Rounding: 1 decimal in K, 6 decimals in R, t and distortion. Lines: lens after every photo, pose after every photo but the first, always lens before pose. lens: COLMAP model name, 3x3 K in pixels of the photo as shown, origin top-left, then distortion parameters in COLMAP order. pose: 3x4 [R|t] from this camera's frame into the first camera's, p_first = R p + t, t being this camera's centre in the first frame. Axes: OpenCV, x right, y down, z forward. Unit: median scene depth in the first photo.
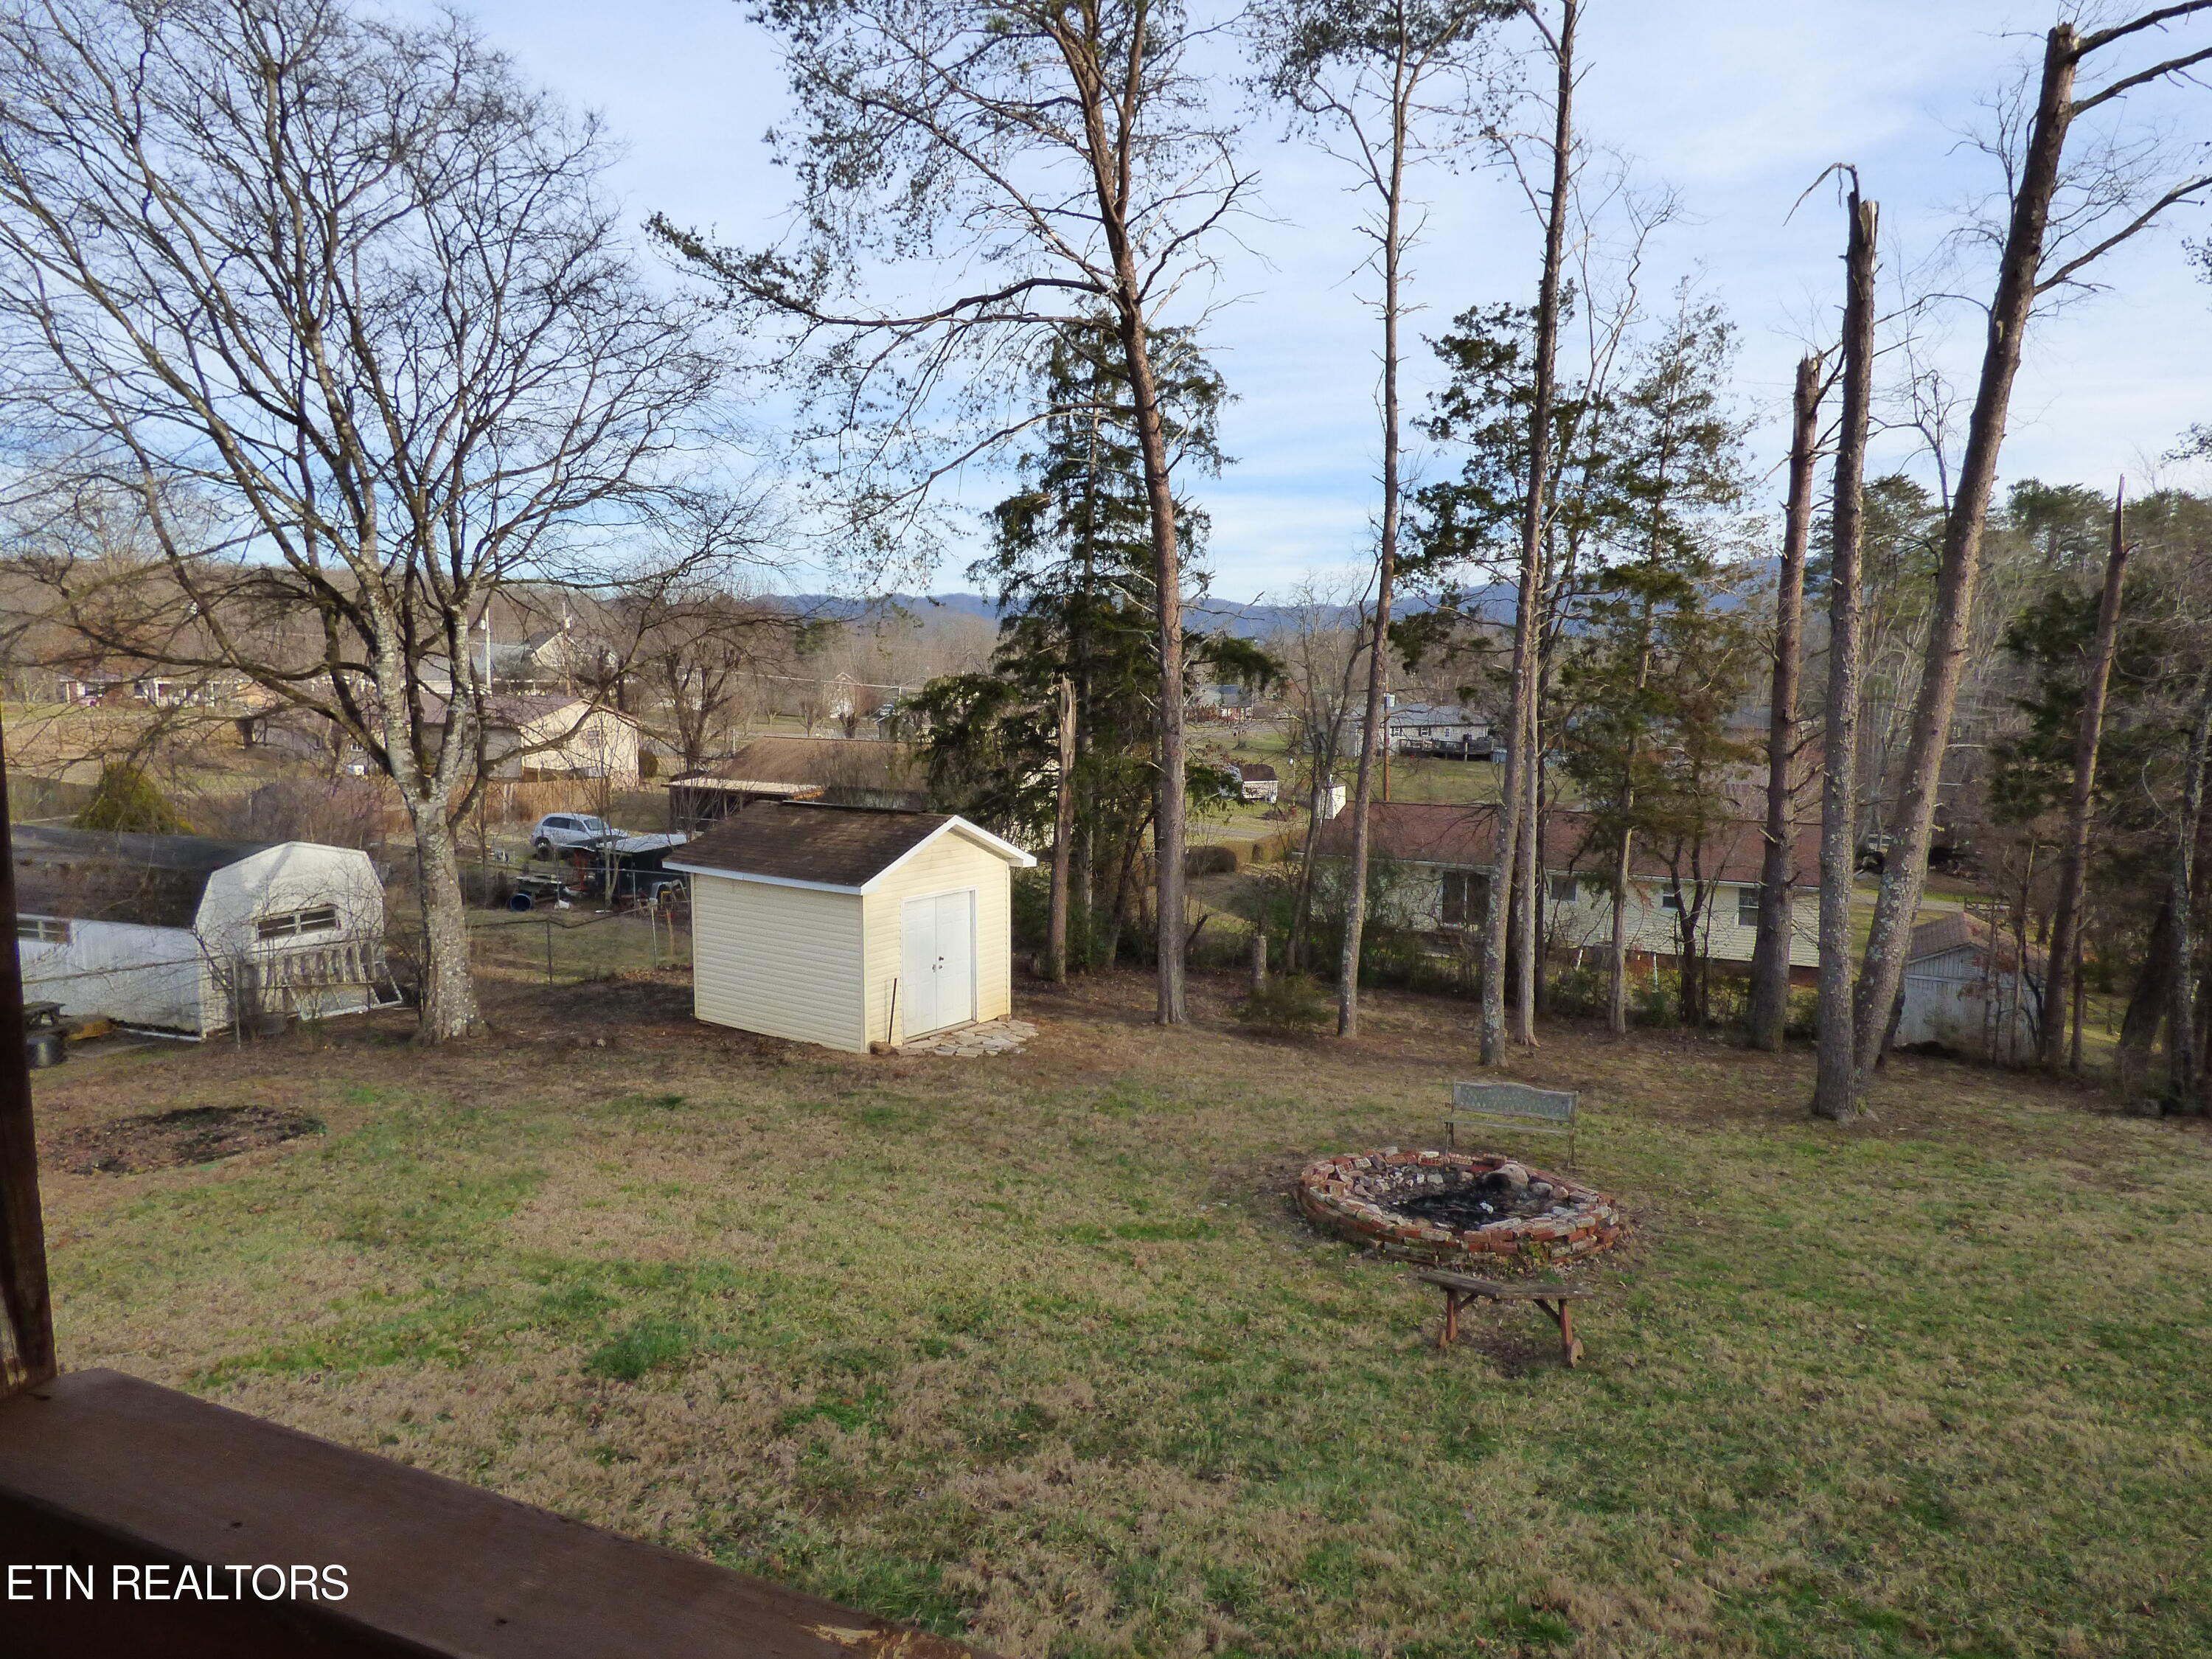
lens RADIAL K [[1353.5, 0, 1125.2], [0, 1353.5, 851.2], [0, 0, 1]] dist [-0.025723, -0.005057]
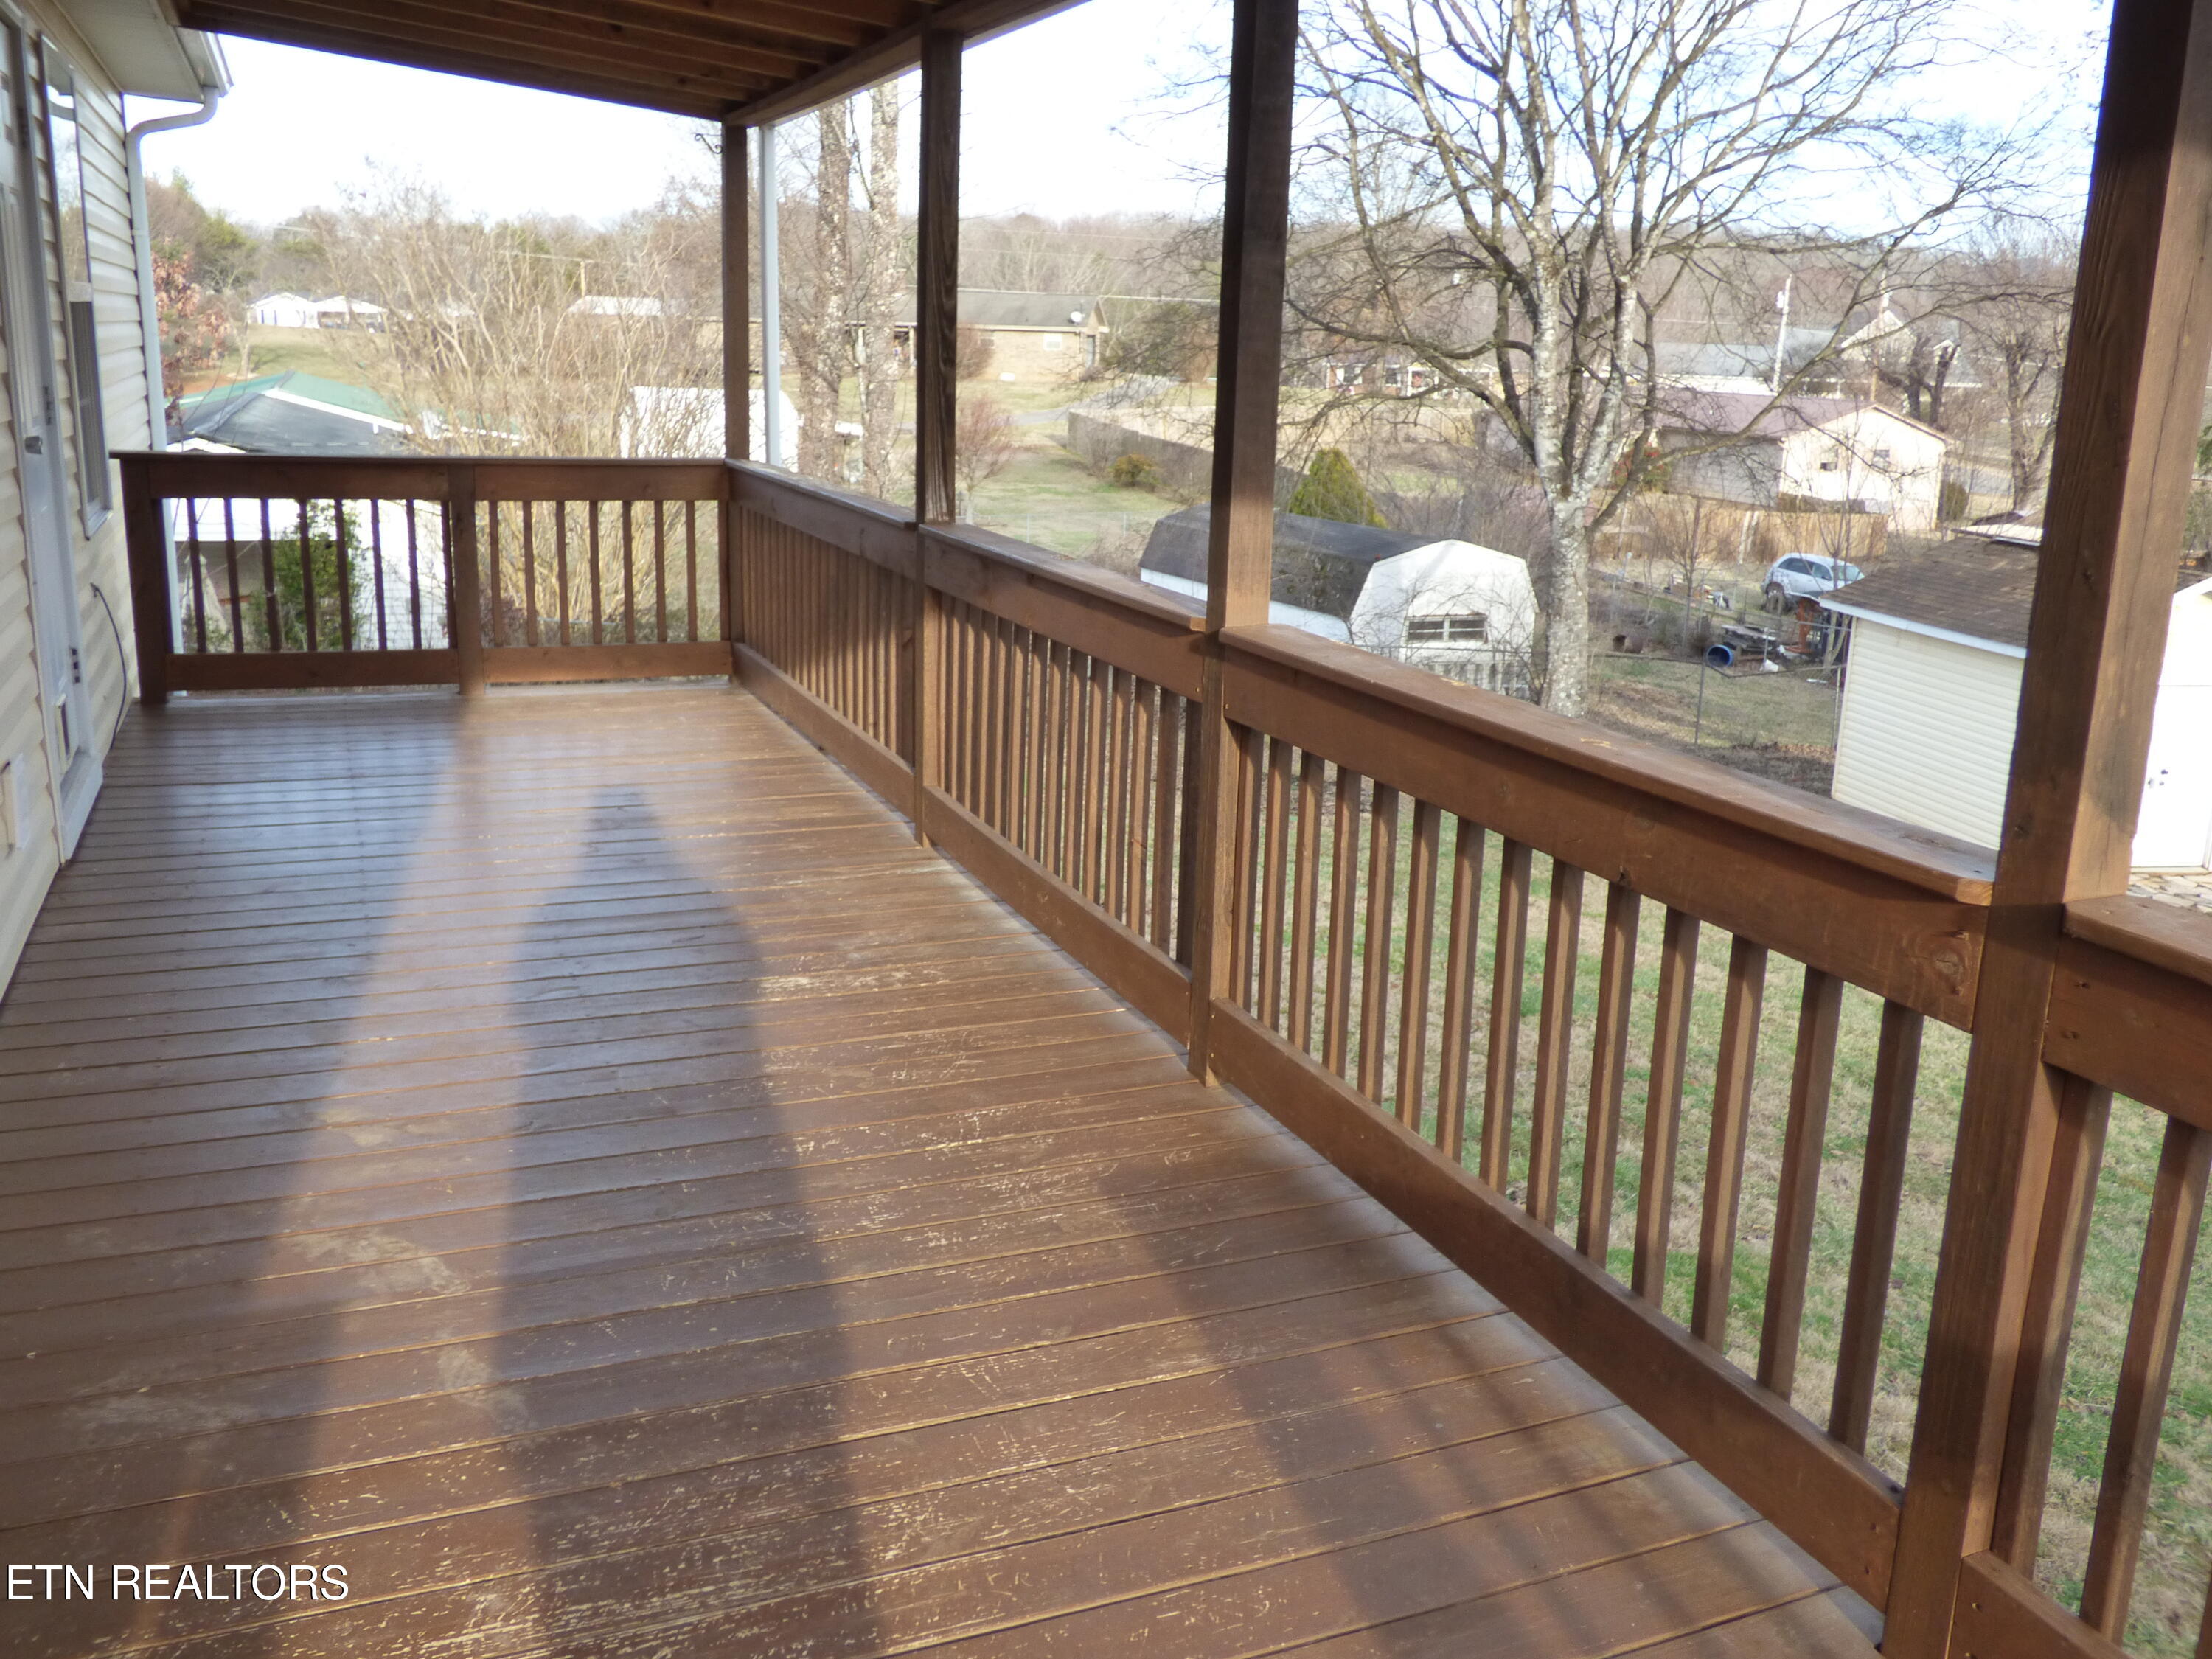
lens RADIAL K [[1876.4, 0, 1103.8], [0, 1876.4, 830.5], [0, 0, 1]] dist [-0.002986, -0.002350]
pose [[0.703324, 0.192408, -0.684335, 0.166175], [-0.117867, 0.980912, 0.154657, 0.022509], [0.701030, -0.028113, 0.712578, -0.119885]]
